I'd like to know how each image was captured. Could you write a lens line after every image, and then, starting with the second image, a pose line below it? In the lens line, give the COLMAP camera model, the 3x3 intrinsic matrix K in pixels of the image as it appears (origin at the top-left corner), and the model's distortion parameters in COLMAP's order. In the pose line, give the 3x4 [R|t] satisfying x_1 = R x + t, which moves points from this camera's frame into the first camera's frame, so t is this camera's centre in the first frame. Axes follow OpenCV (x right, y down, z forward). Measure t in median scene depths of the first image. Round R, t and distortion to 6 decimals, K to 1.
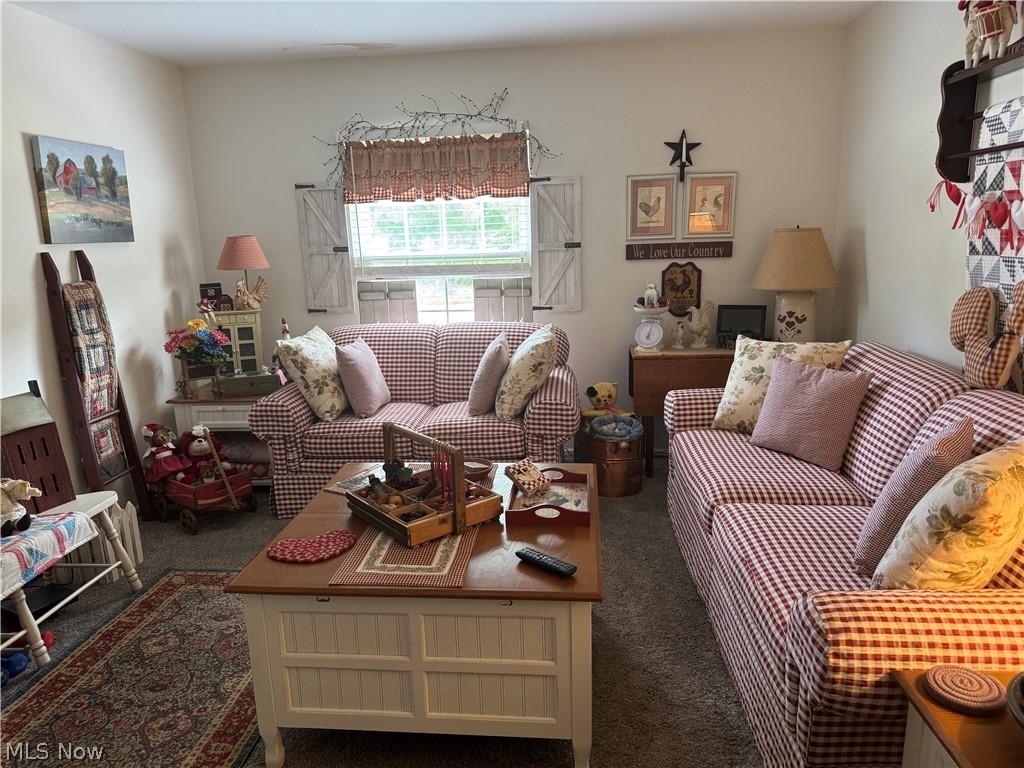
lens RADIAL K [[718.1, 0, 482.0], [0, 718.1, 385.4], [0, 0, 1]] dist [0.143531, -0.129303]
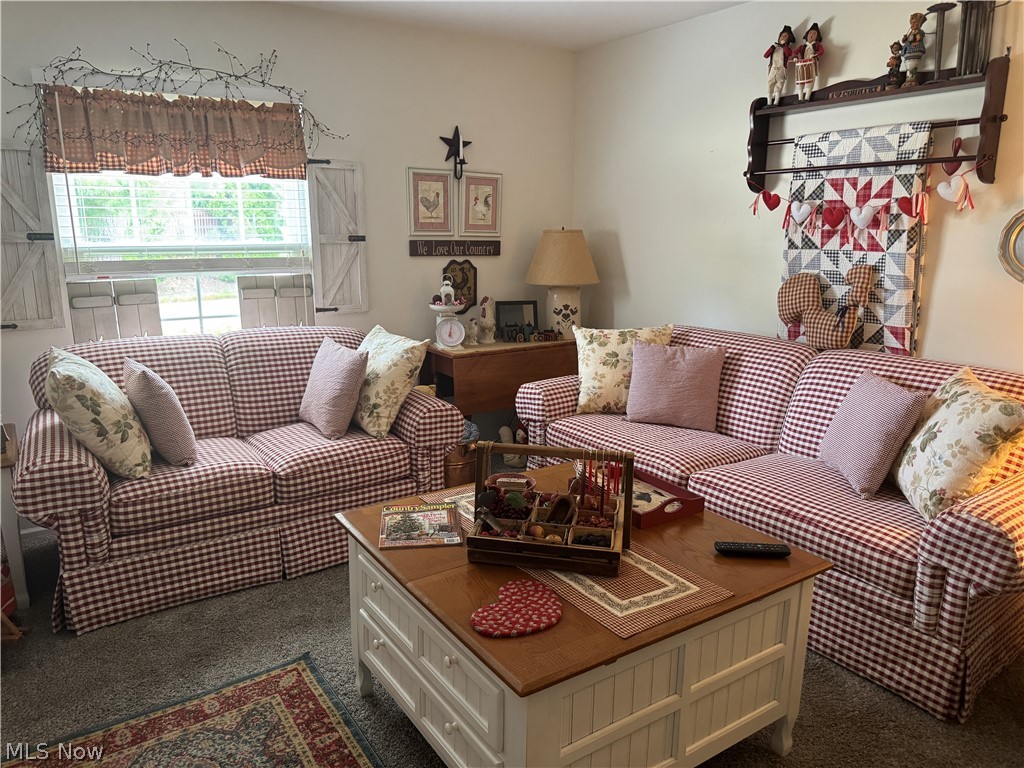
lens RADIAL K [[733.0, 0, 512.0], [0, 733.0, 384.0], [0, 0, 1]] dist [0.141821, -0.220883]
pose [[0.771528, -0.101162, 0.628101, -0.332949], [0.110737, 0.993560, 0.023999, -0.015905], [-0.626484, 0.051038, 0.777761, 0.180424]]
